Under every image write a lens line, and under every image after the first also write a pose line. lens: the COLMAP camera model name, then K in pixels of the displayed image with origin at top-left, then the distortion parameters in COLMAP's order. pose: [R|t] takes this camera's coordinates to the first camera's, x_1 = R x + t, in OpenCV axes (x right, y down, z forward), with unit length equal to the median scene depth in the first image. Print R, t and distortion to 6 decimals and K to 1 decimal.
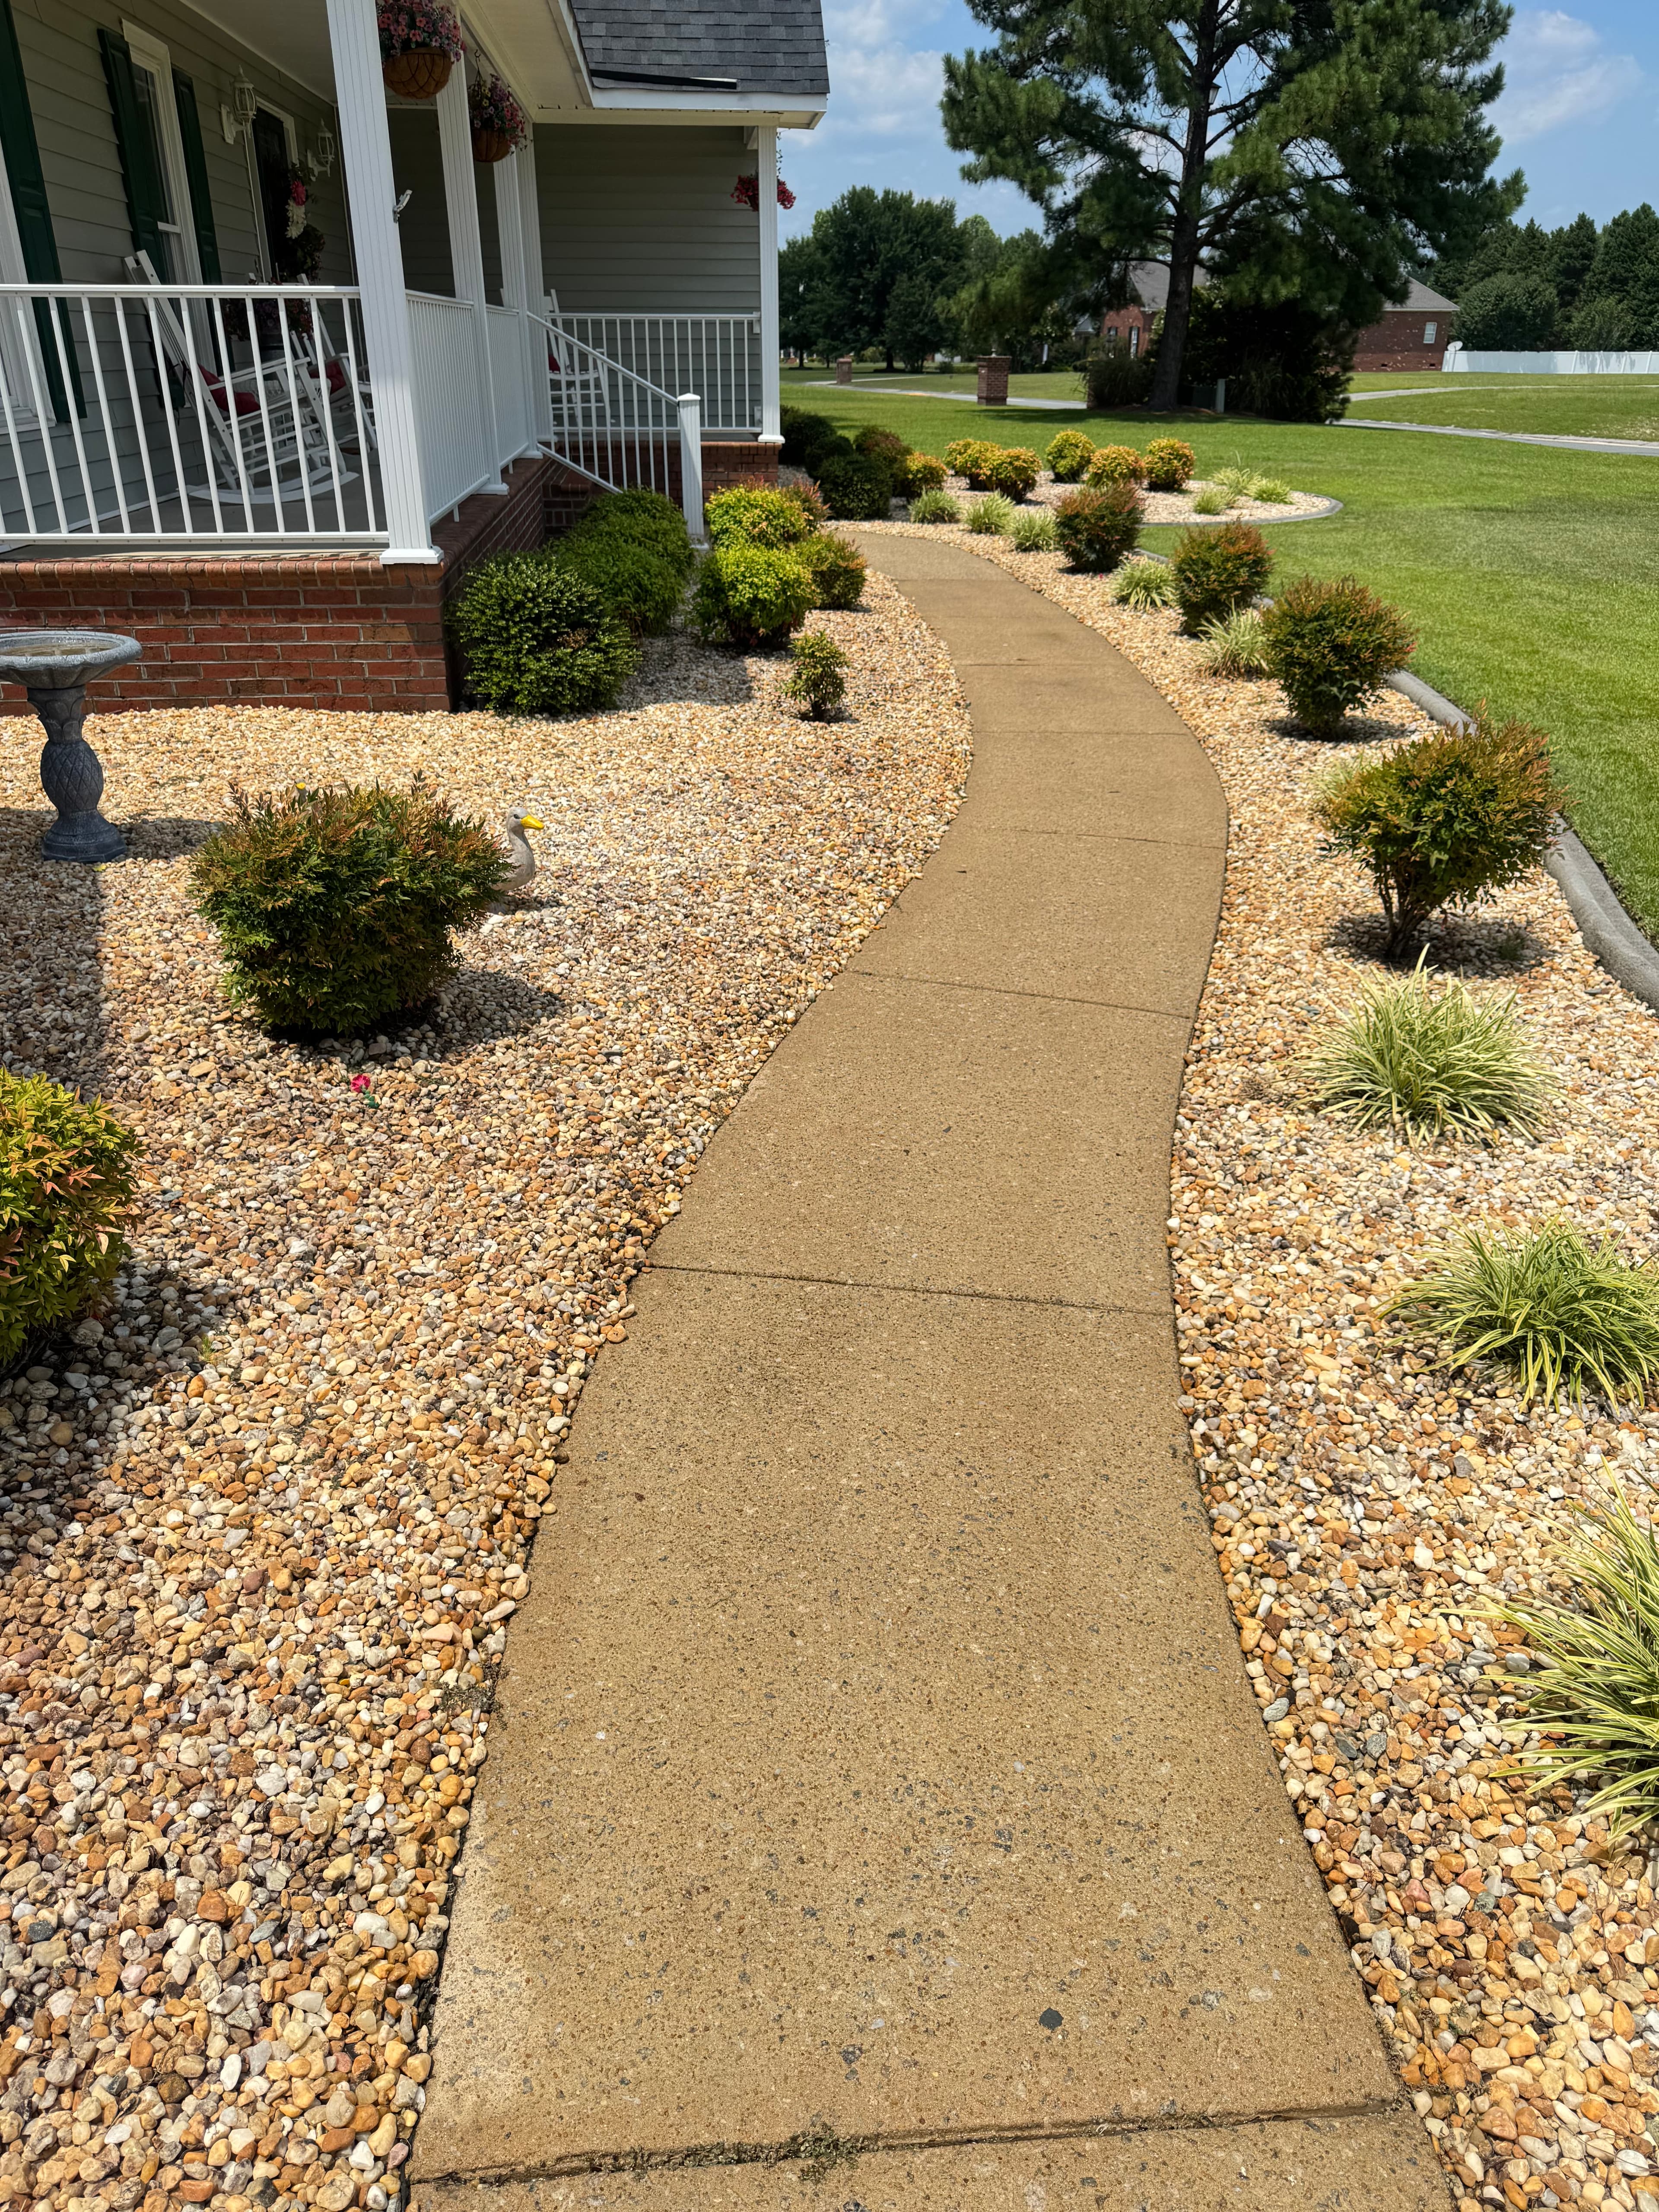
lens RADIAL K [[1635.8, 0, 875.1], [0, 1635.8, 1099.7], [0, 0, 1]] dist [0.037291, -0.041794]
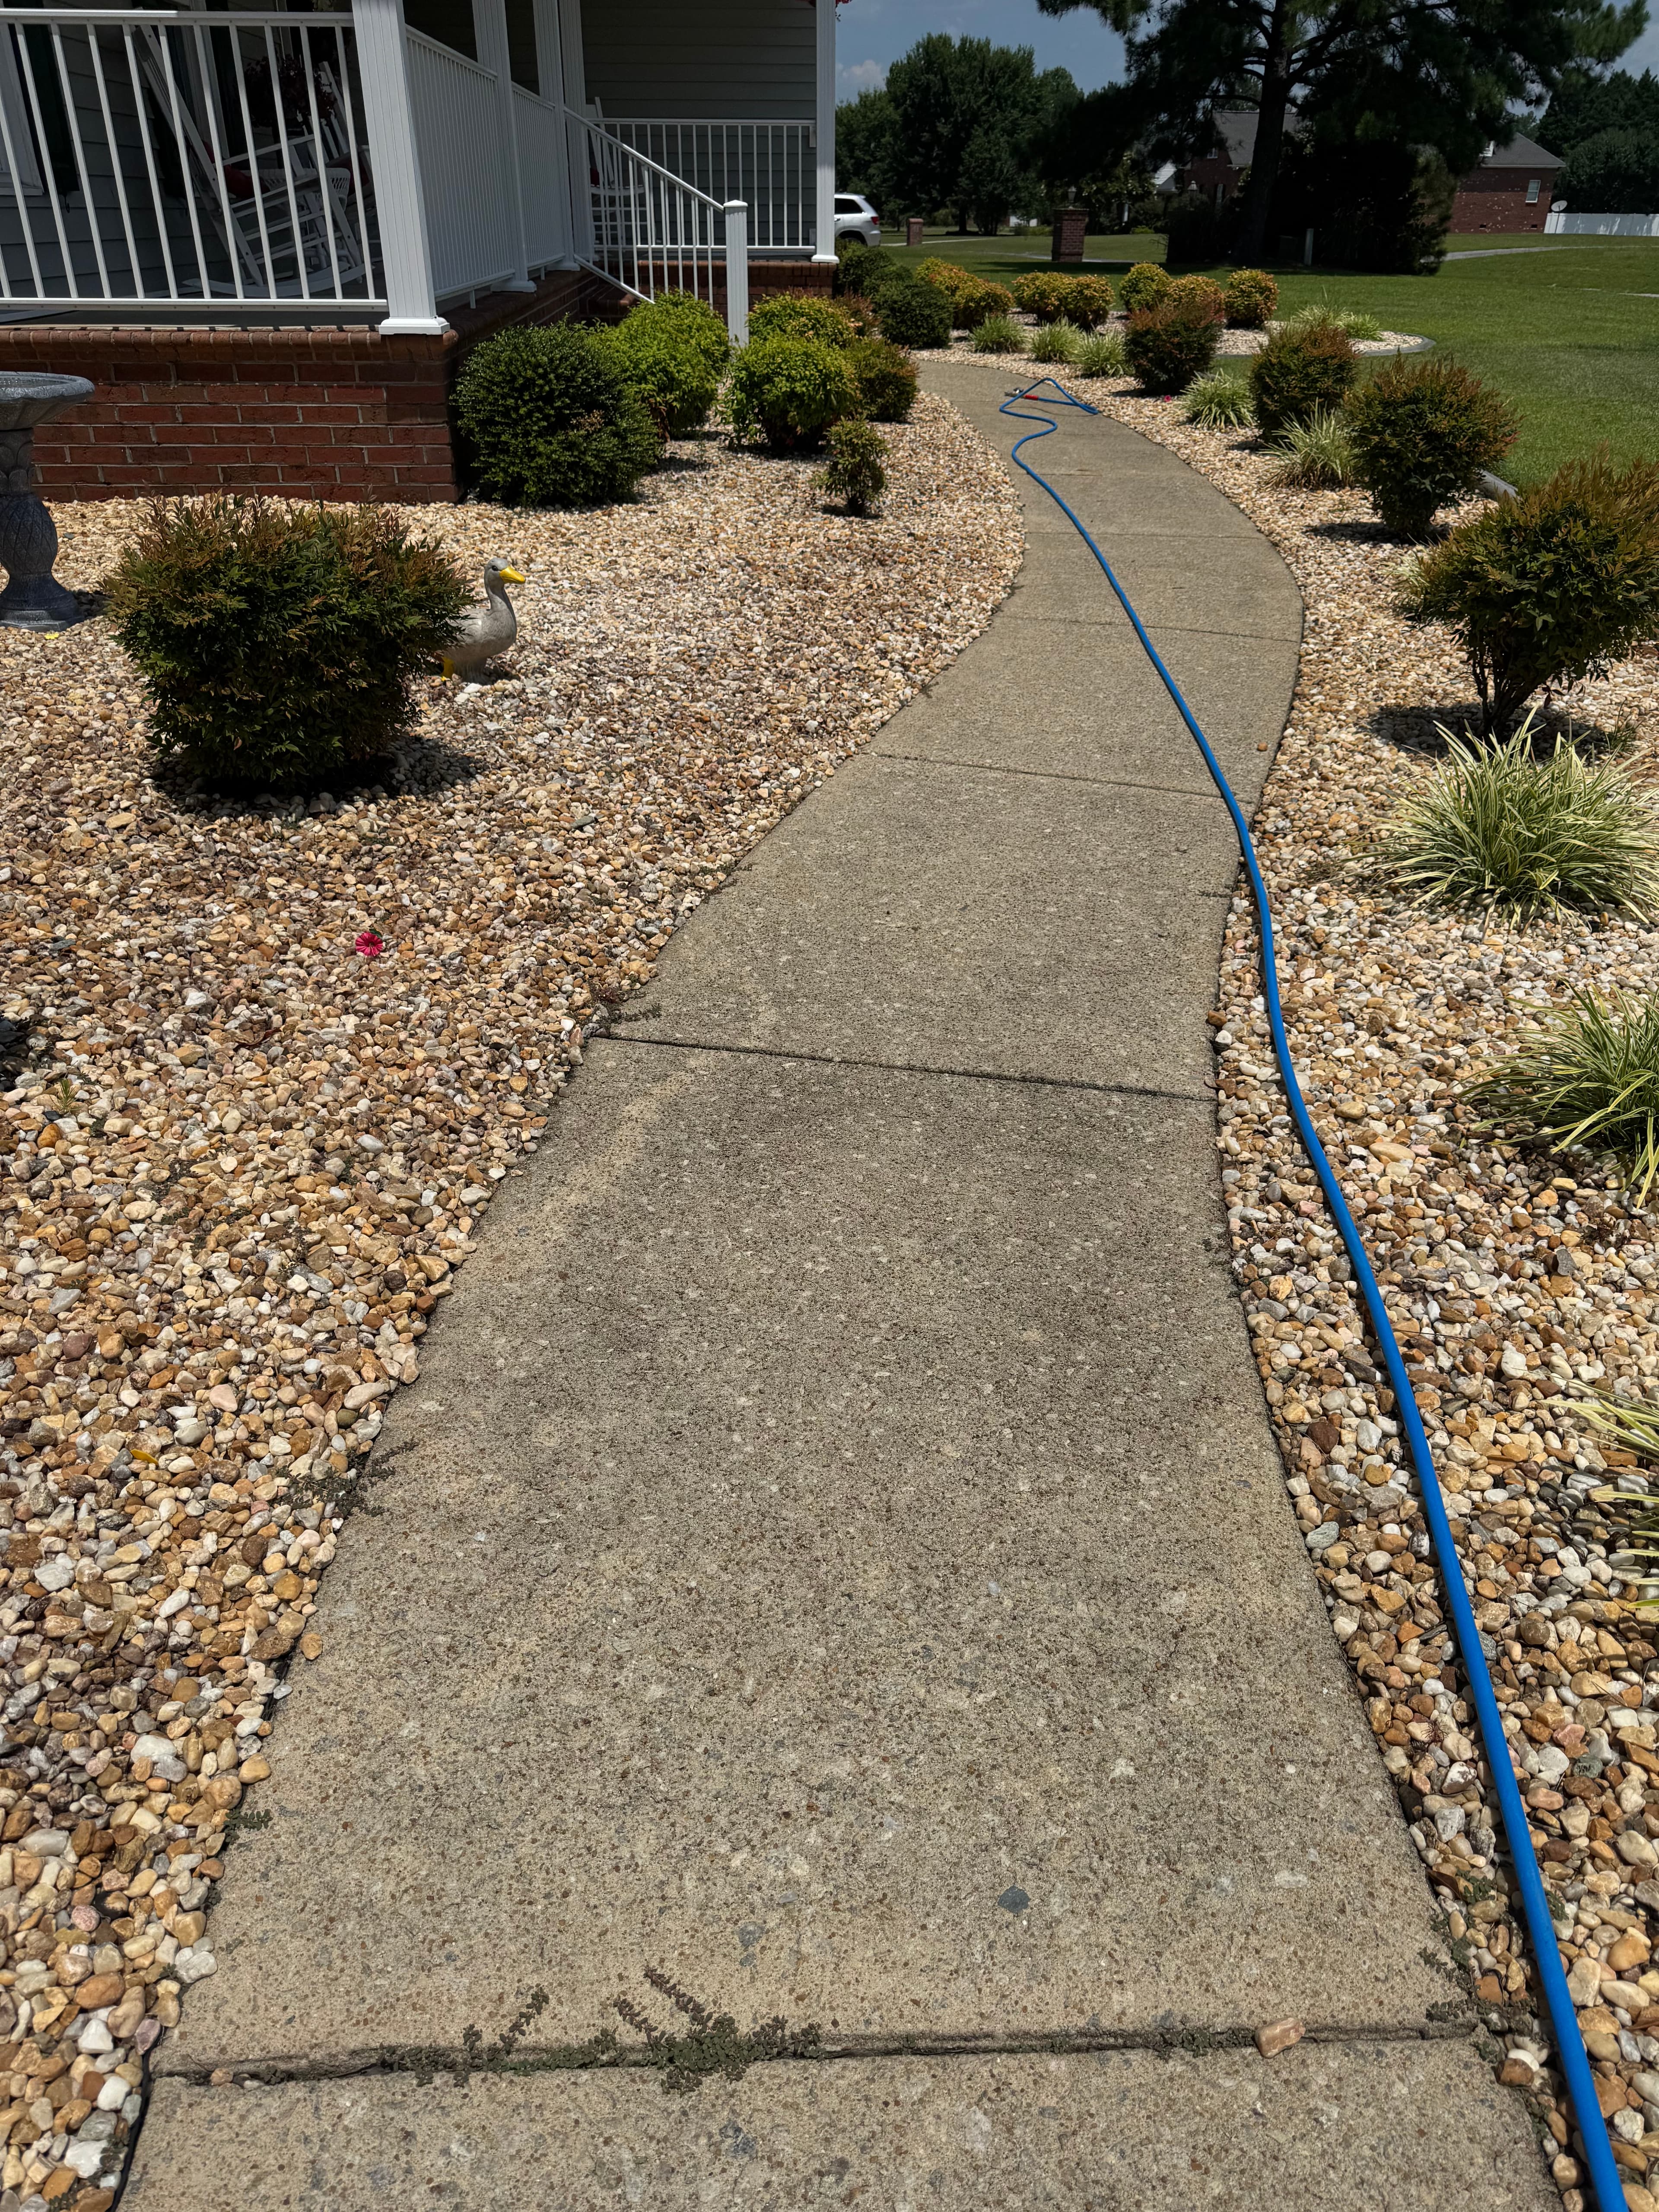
lens RADIAL K [[1635.8, 0, 875.1], [0, 1635.8, 1099.7], [0, 0, 1]] dist [0.037291, -0.041794]
pose [[0.999184, 0.024357, -0.032229, 0.034964], [-0.022322, 0.997824, 0.062046, 0.085042], [0.033670, -0.061276, 0.997553, 0.155371]]
